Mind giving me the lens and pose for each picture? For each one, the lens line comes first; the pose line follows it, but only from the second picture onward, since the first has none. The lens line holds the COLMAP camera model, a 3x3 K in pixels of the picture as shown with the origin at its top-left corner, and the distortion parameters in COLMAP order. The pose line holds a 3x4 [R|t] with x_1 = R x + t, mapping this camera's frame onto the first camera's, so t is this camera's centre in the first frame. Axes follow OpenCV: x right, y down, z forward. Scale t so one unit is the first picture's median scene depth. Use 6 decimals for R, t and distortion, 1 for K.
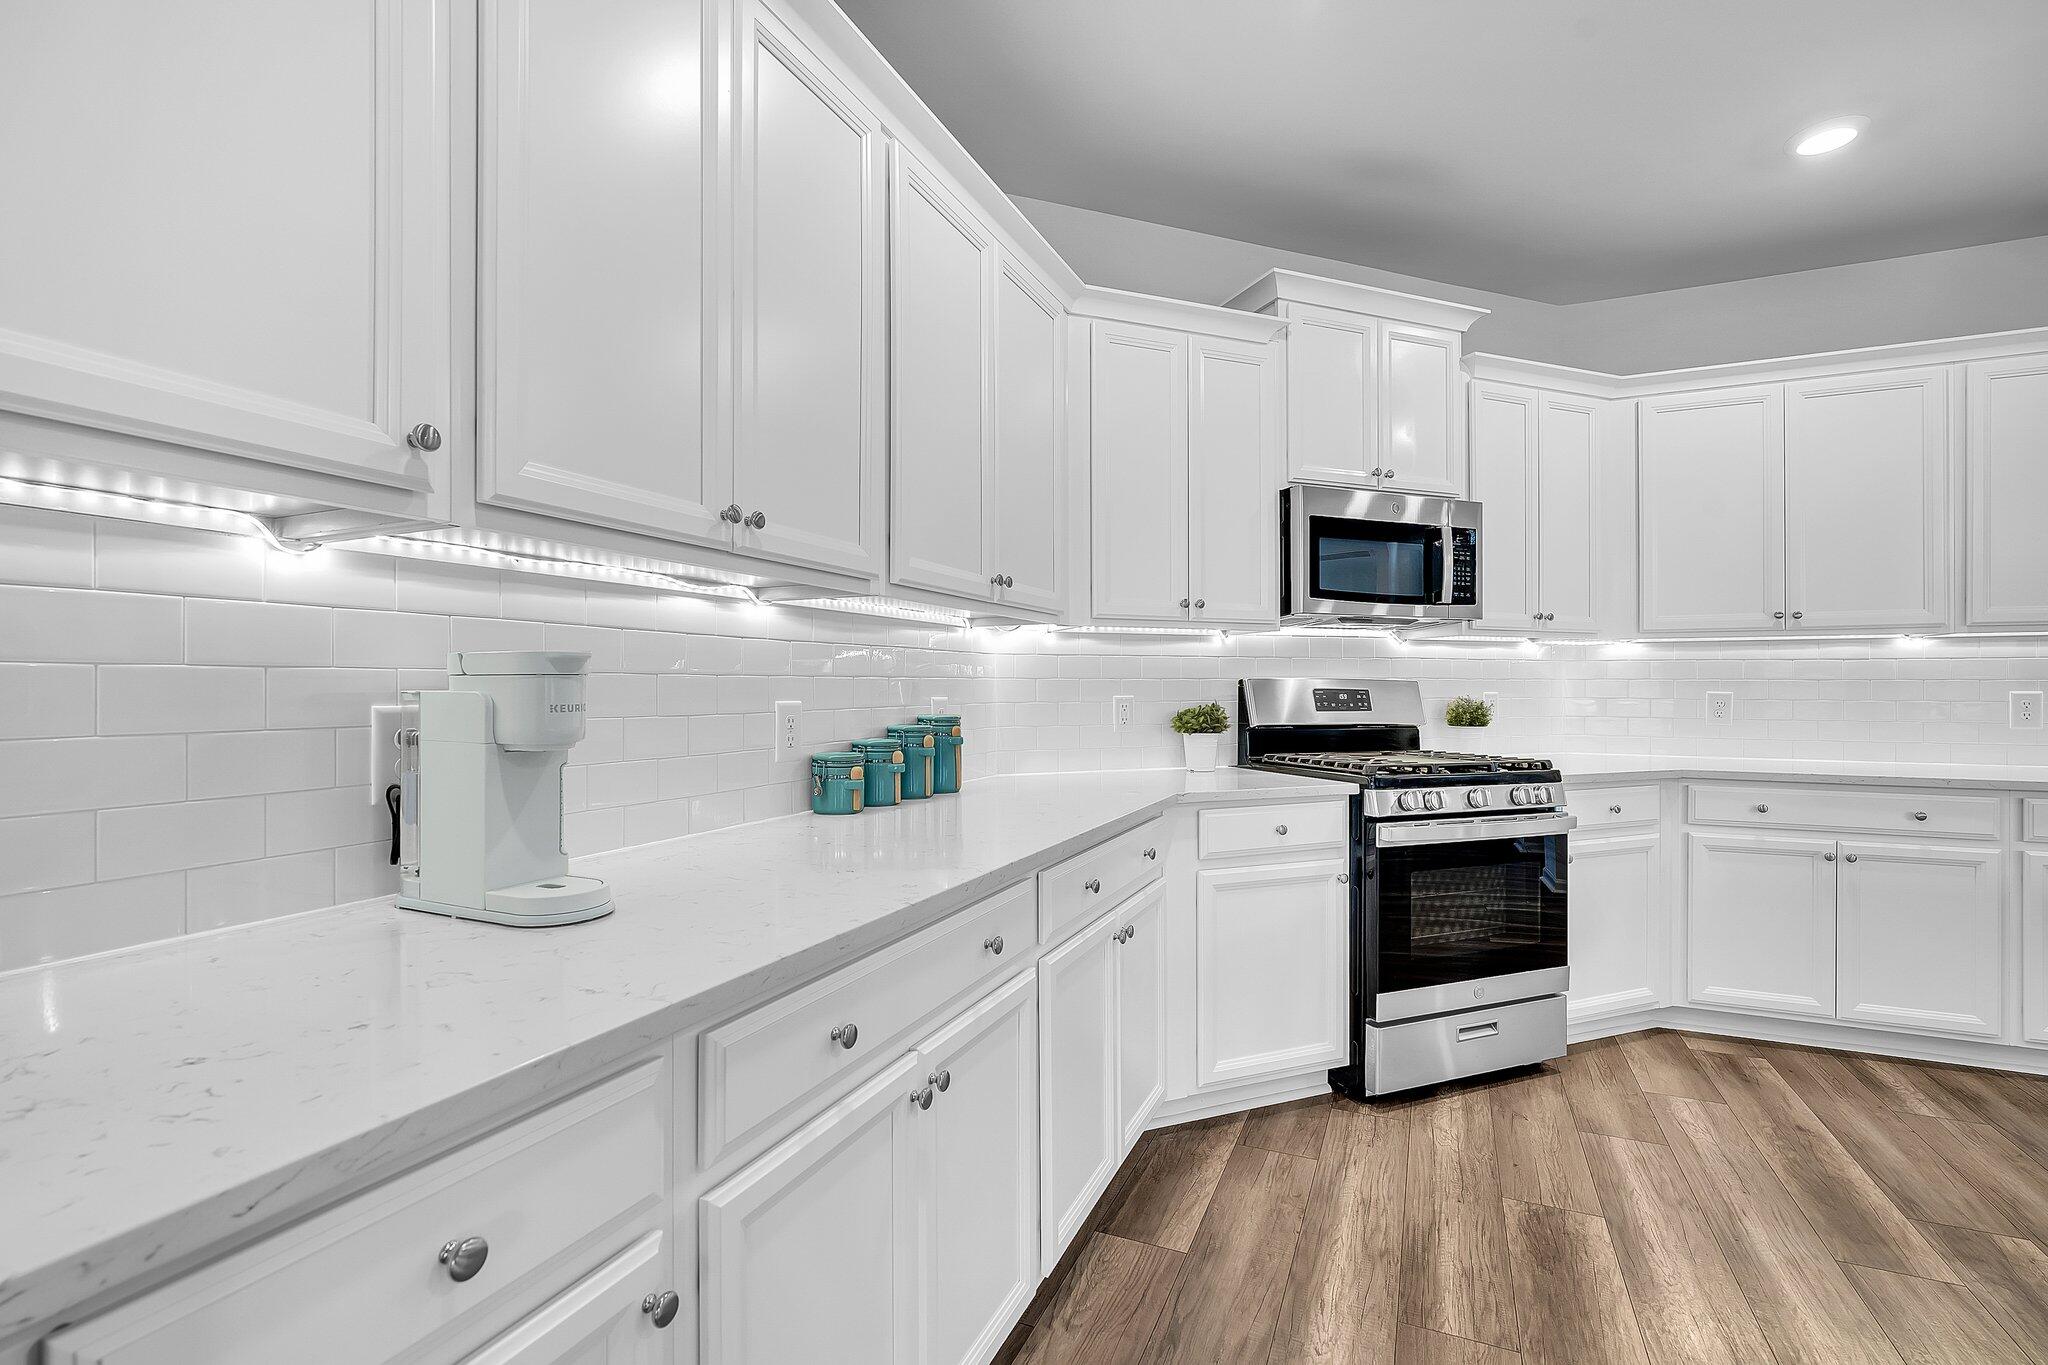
lens RADIAL K [[915.5, 0, 1030.2], [0, 915.5, 680.2], [0, 0, 1]] dist [-0.011408, -0.000040]
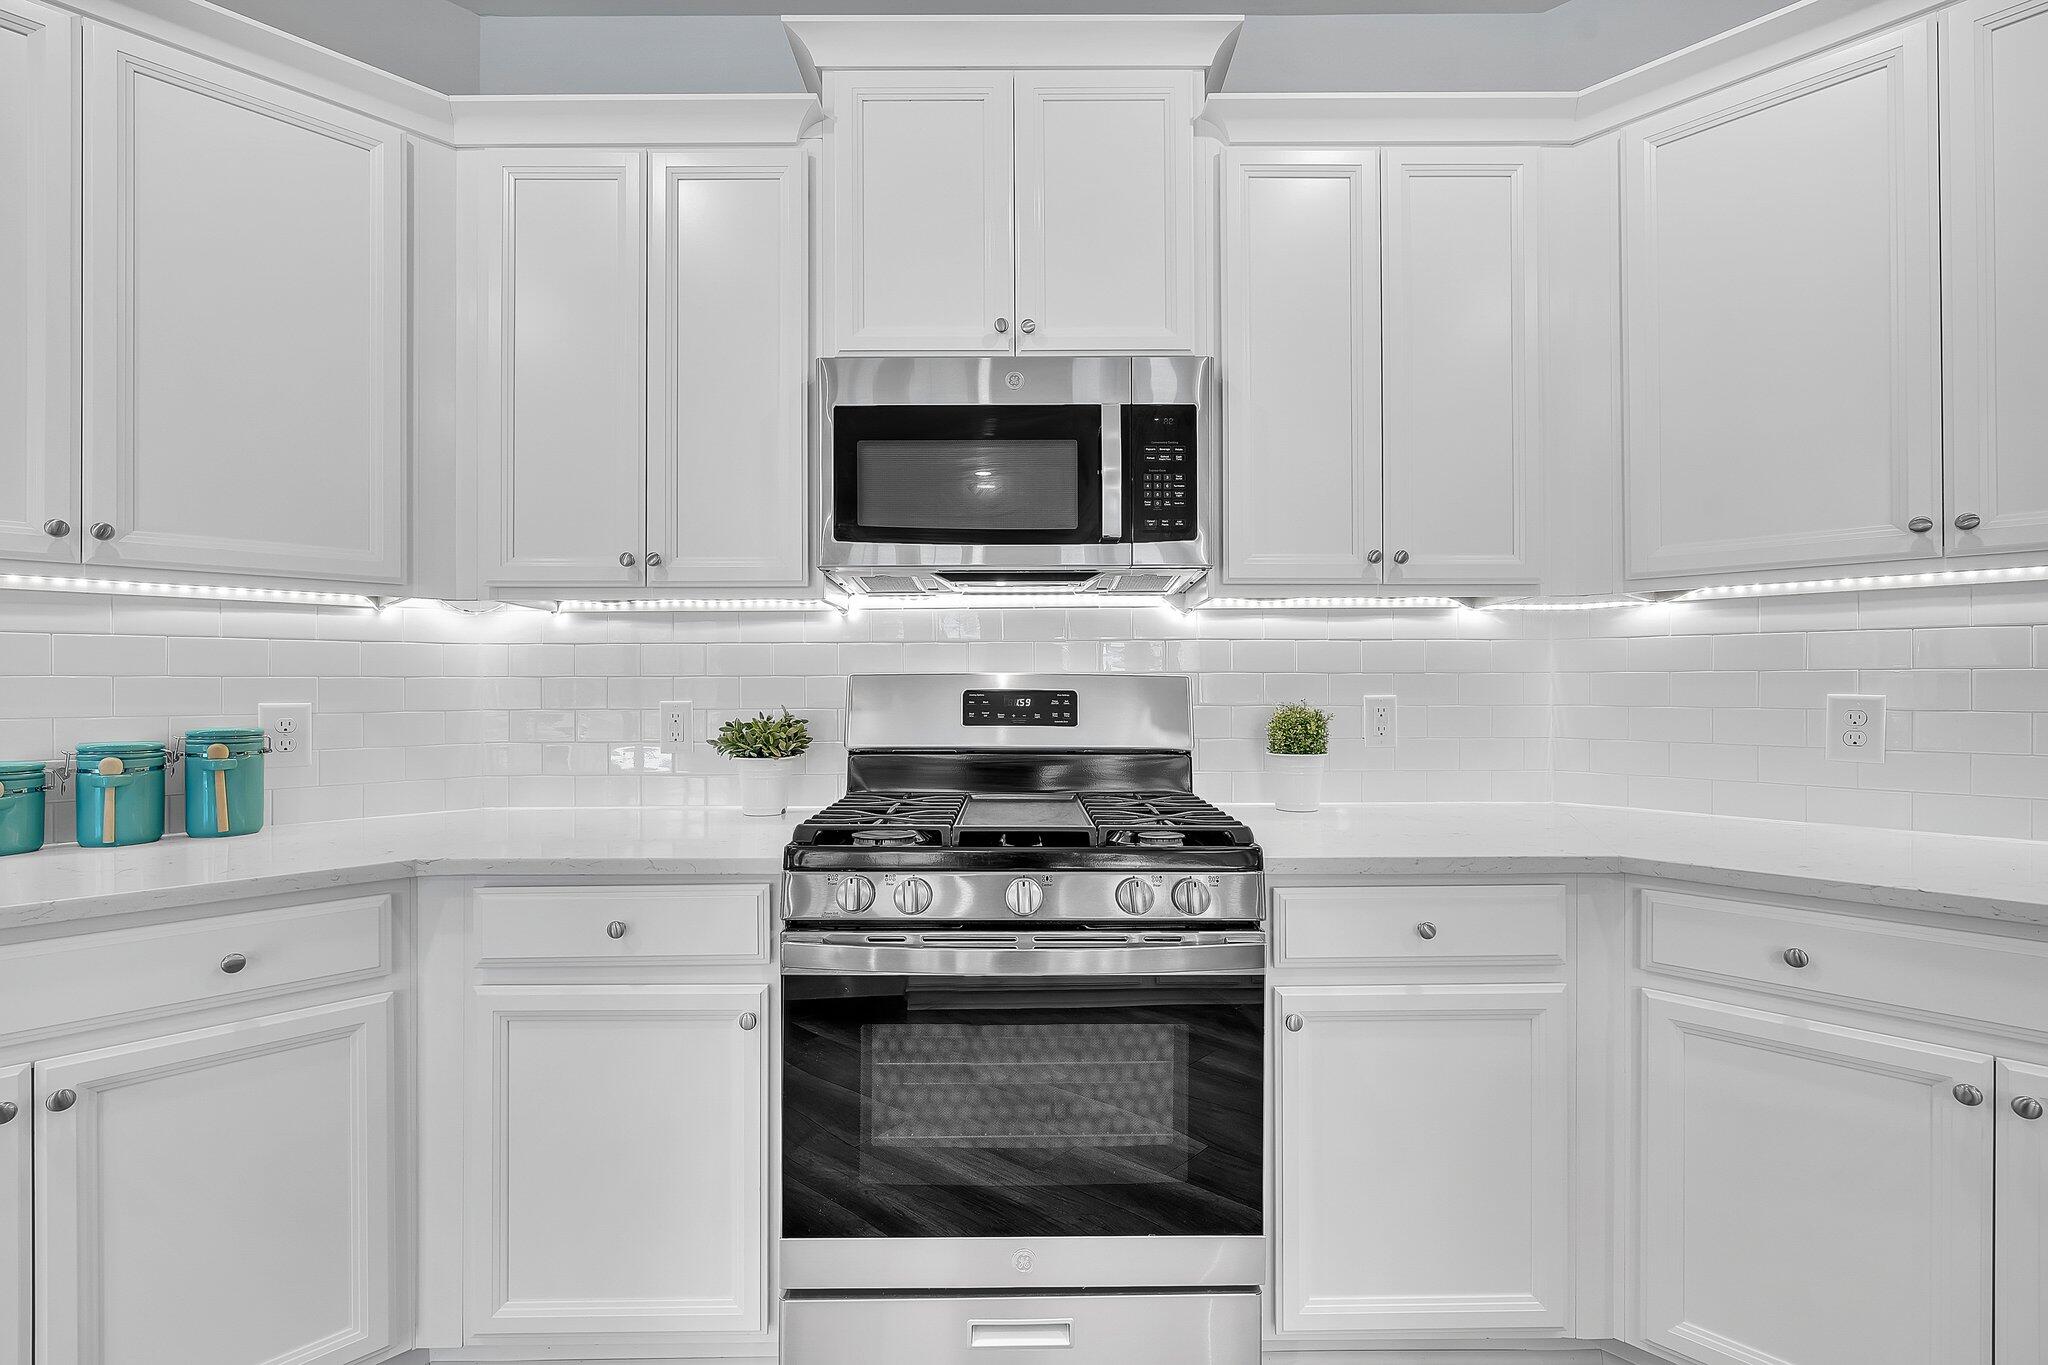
lens RADIAL K [[915.5, 0, 1030.2], [0, 915.5, 680.2], [0, 0, 1]] dist [-0.011408, -0.000040]
pose [[0.934349, -0.005763, -0.356312, 0.598861], [0.005135, 0.999983, -0.002709, 0.004900], [0.356322, 0.000702, 0.934363, 0.441439]]
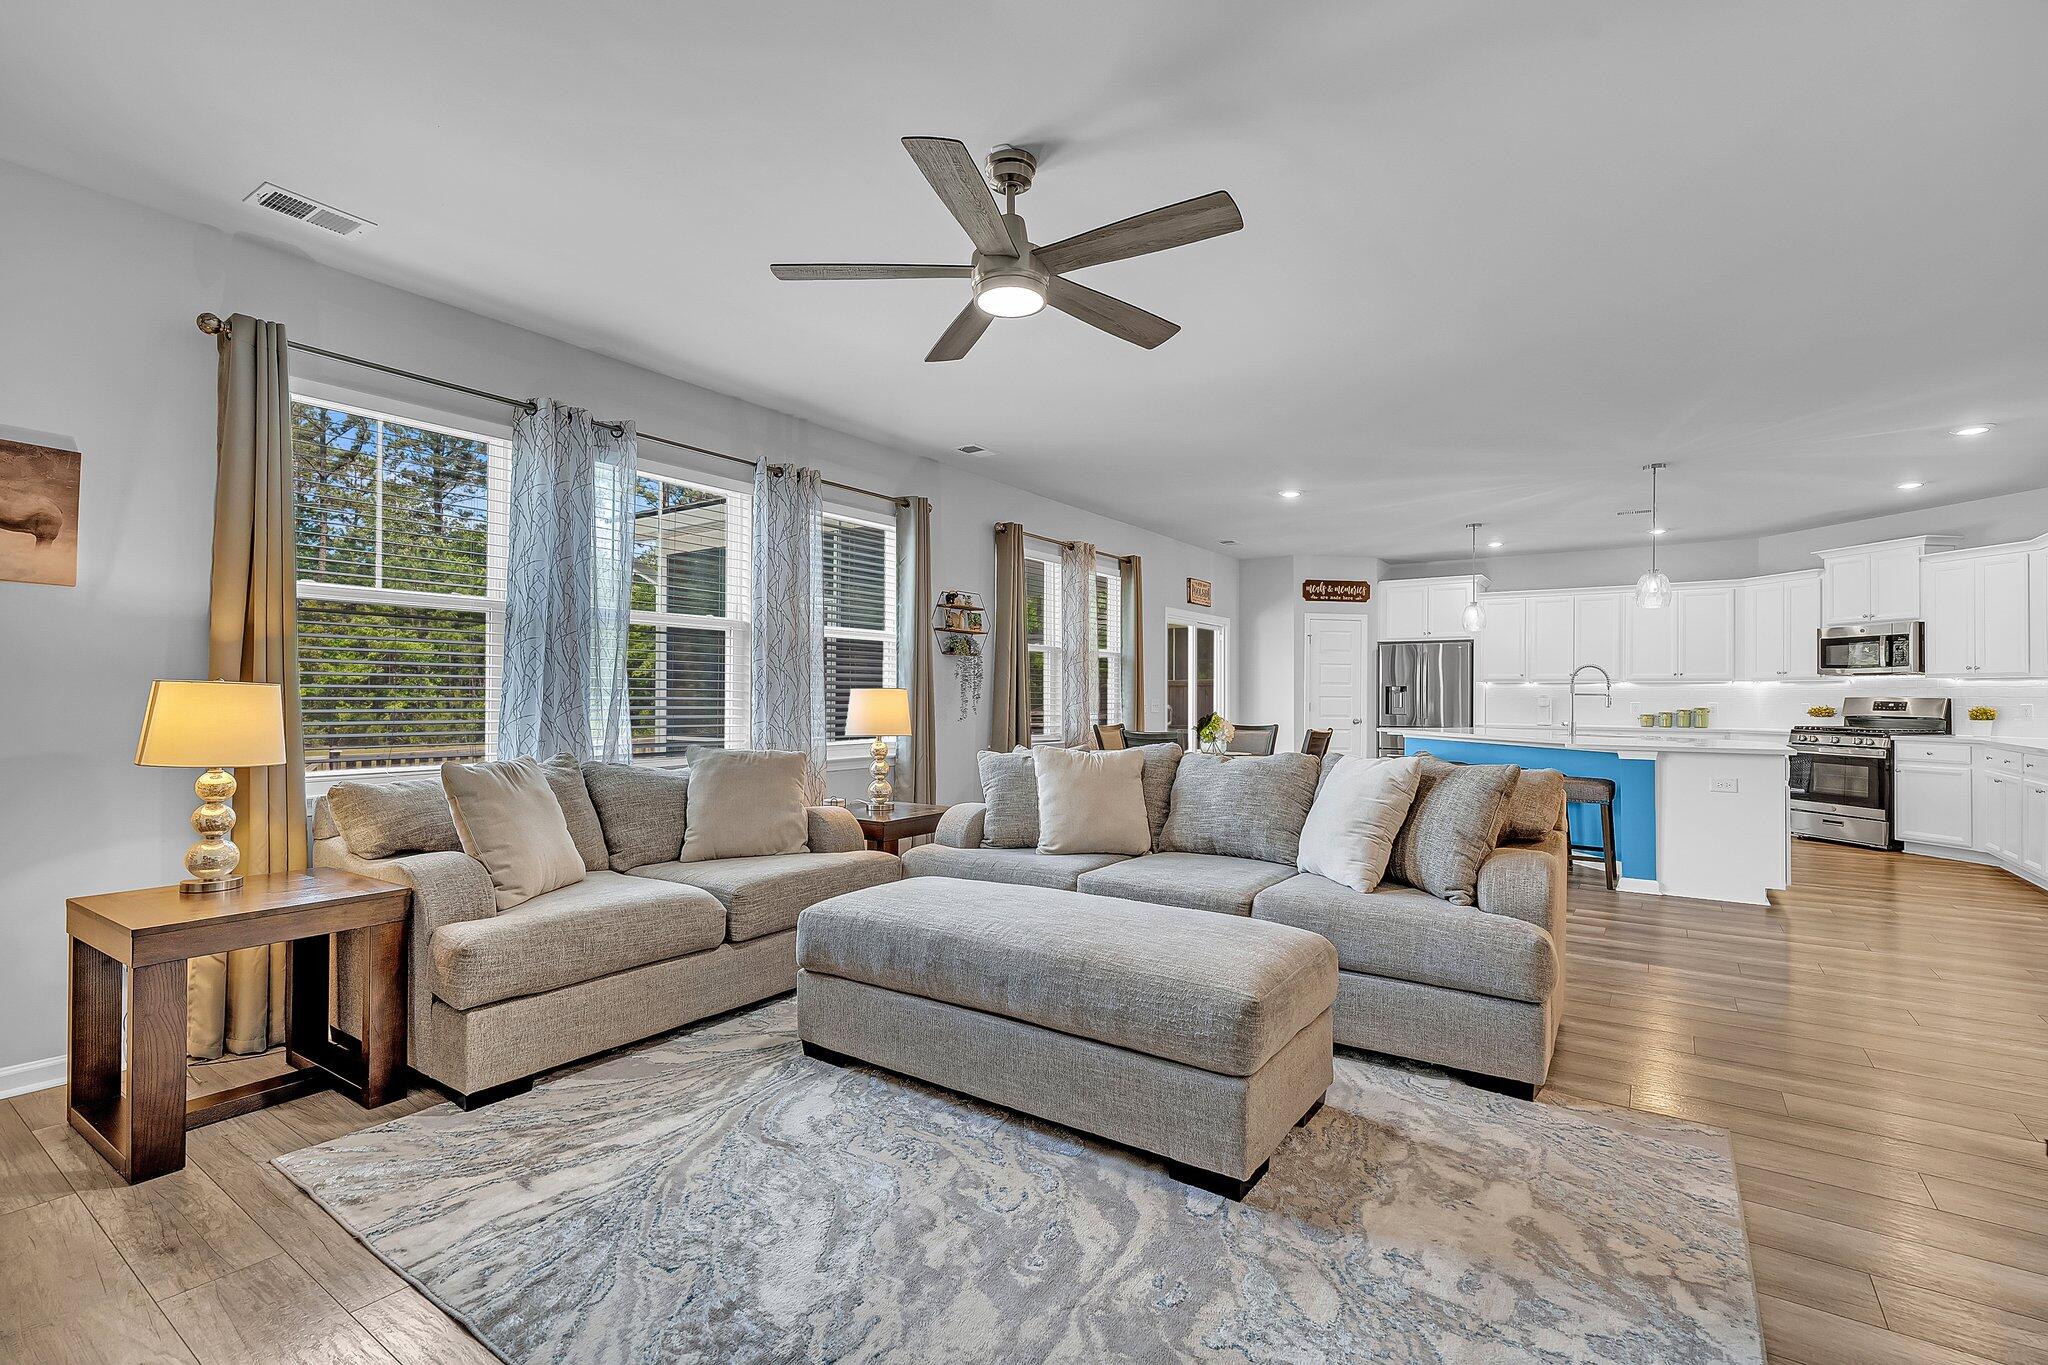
lens RADIAL K [[928.1, 0, 1025.3], [0, 928.1, 699.5], [0, 0, 1]] dist [-0.000009, 0.000284]
pose [[-0.184353, 0.002396, -0.982857, 3.308577], [0.000722, 0.999997, 0.002302, -0.003259], [0.982860, -0.000286, -0.184354, -0.815717]]
